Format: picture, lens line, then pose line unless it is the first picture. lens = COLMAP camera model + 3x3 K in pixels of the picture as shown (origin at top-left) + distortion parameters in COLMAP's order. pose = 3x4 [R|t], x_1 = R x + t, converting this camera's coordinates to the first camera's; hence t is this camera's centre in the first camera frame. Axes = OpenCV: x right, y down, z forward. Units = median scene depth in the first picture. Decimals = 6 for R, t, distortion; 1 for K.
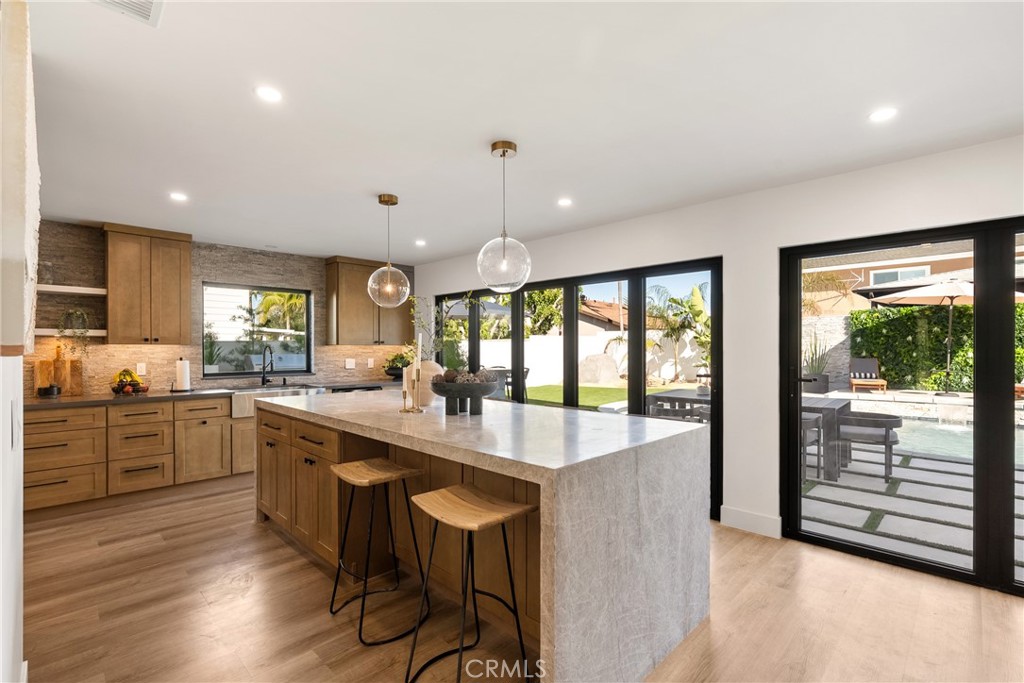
lens RADIAL K [[467.7, 0, 506.1], [0, 467.7, 349.9], [0, 0, 1]] dist [-0.010142, 0.002771]
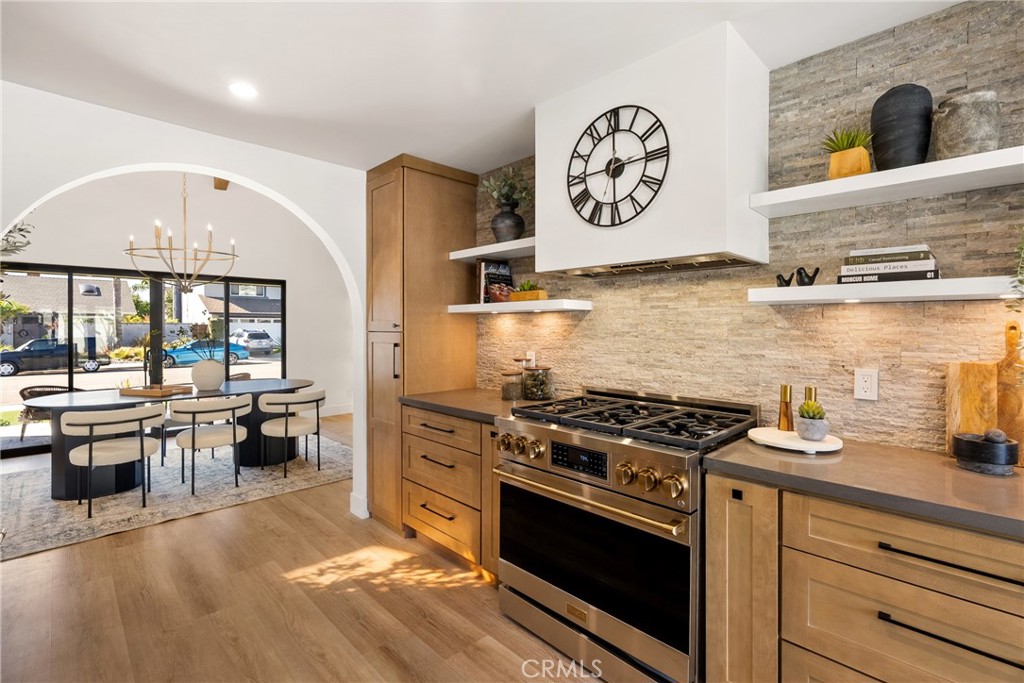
lens RADIAL K [[467.7, 0, 503.5], [0, 467.7, 330.7], [0, 0, 1]] dist [-0.010142, 0.002771]
pose [[-0.019720, 0.010392, -0.999752, -0.423994], [-0.004830, 0.999933, 0.010489, -0.004285], [0.999794, 0.005036, -0.019668, 0.435602]]
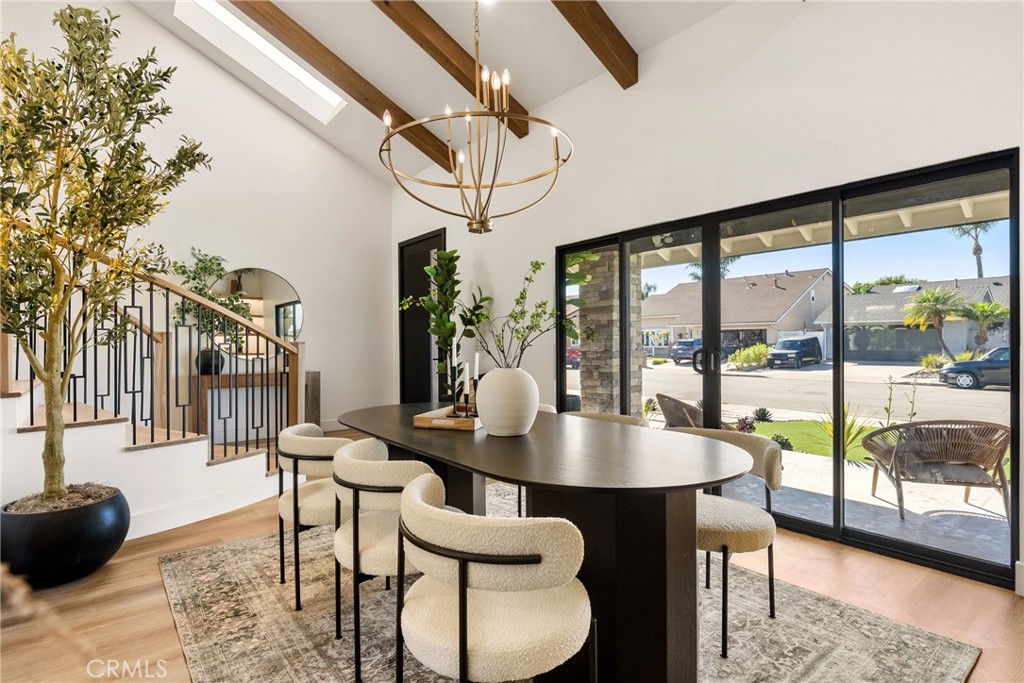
lens RADIAL K [[511.9, 0, 508.7], [0, 511.9, 344.2], [0, 0, 1]] dist [-0.000221, -0.000359]
pose [[-0.993202, 0.010270, 0.115953, -1.207679], [0.011402, 0.999894, 0.009098, 0.031446], [-0.115847, 0.010358, -0.993213, 0.322472]]
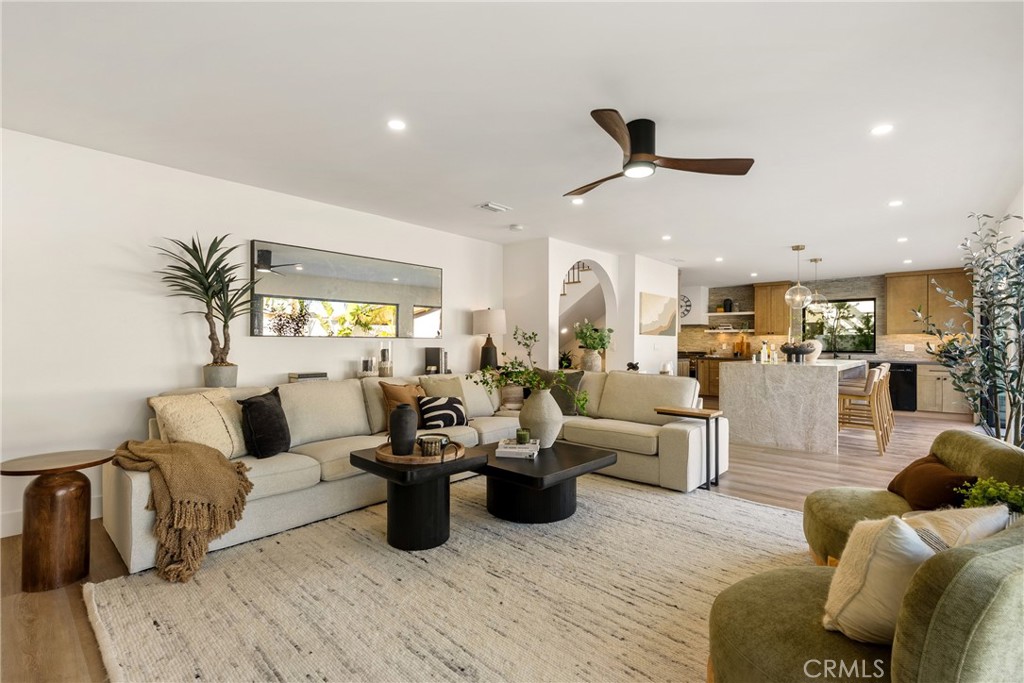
lens RADIAL K [[467.7, 0, 509.5], [0, 467.7, 345.4], [0, 0, 1]] dist [-0.010142, 0.002771]
pose [[0.056328, 0.003451, -0.998406, 1.004383], [-0.008161, 0.999962, 0.002996, 0.029016], [0.998379, 0.007979, 0.056354, -0.252279]]
